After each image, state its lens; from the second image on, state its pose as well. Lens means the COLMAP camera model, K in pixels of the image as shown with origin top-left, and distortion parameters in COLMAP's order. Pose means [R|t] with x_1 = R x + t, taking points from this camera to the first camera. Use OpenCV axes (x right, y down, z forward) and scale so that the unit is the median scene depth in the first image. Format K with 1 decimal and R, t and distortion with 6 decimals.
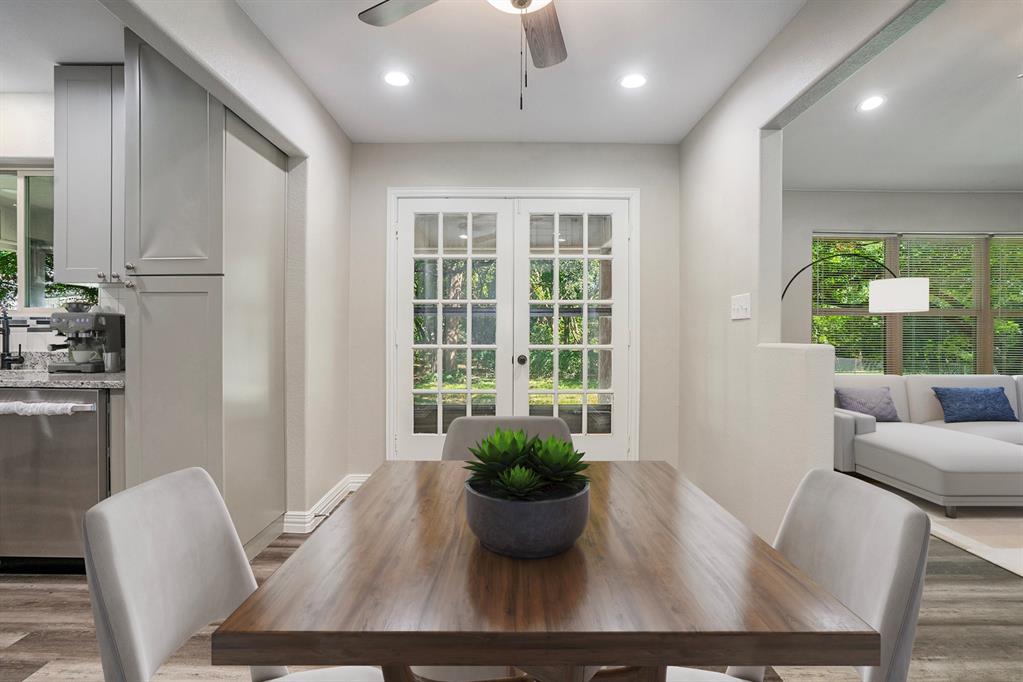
lens RADIAL K [[500.7, 0, 506.1], [0, 500.7, 334.1], [0, 0, 1]] dist [-0.029788, 0.005014]
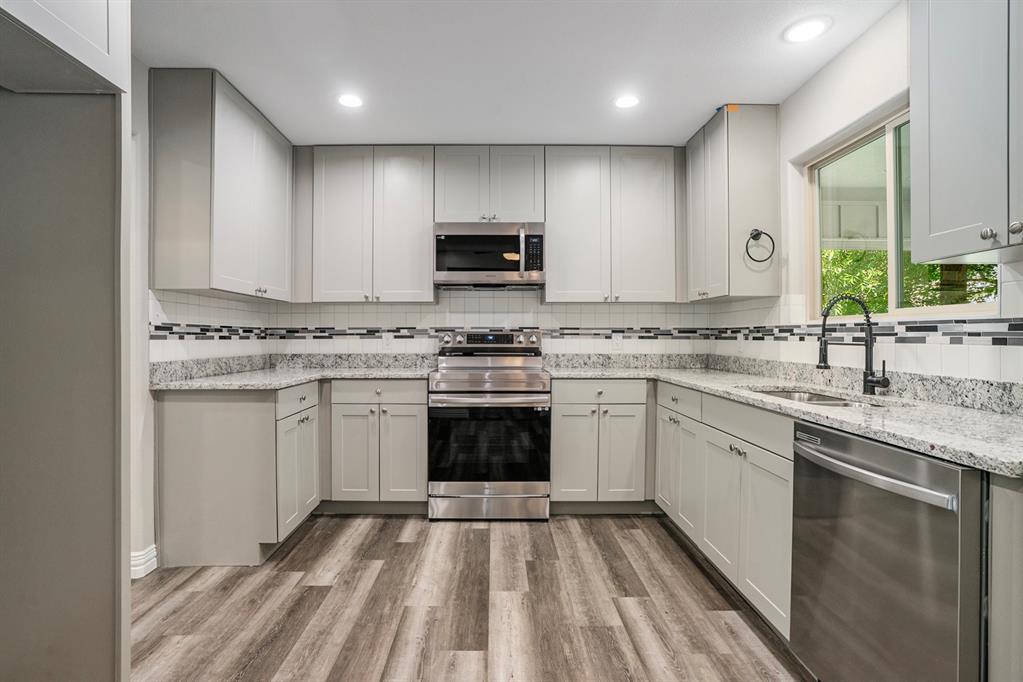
lens RADIAL K [[500.7, 0, 505.7], [0, 500.7, 331.6], [0, 0, 1]] dist [-0.029788, 0.005014]
pose [[0.025229, -0.010251, -0.999629, -0.290709], [-0.015390, 0.999825, -0.010642, -0.004935], [0.999563, 0.015653, 0.025067, 0.429816]]
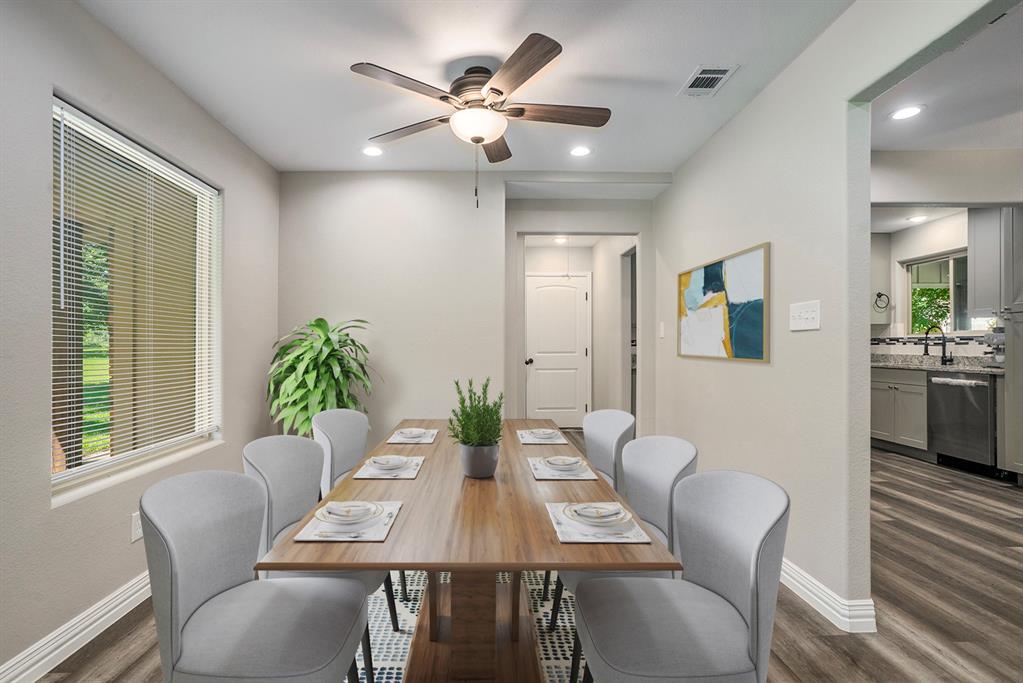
lens RADIAL K [[500.7, 0, 506.1], [0, 500.7, 343.8], [0, 0, 1]] dist [-0.029788, 0.005014]
pose [[0.046815, -0.006287, -0.998884, 0.771551], [-0.001269, 0.999979, -0.006353, 0.005699], [0.998903, 0.001565, 0.046806, -0.761631]]
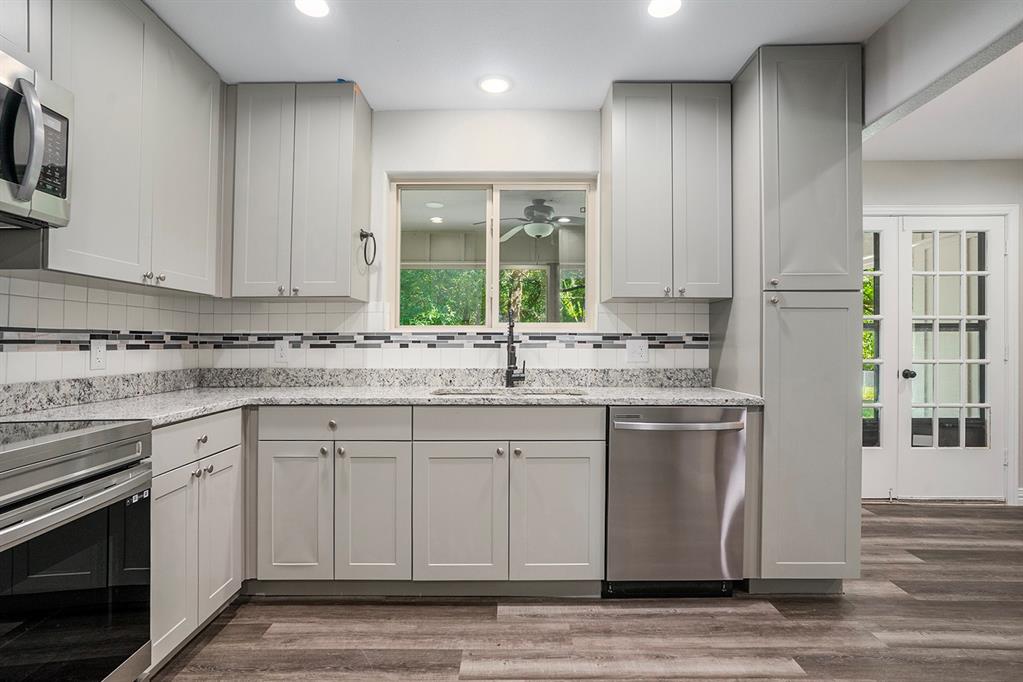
lens RADIAL K [[500.7, 0, 509.6], [0, 500.7, 338.7], [0, 0, 1]] dist [-0.029788, 0.005014]
pose [[0.999966, -0.003602, -0.007384, -1.014932], [0.003457, 0.999801, -0.019650, -0.004146], [0.007453, 0.019624, 0.999780, 0.001030]]
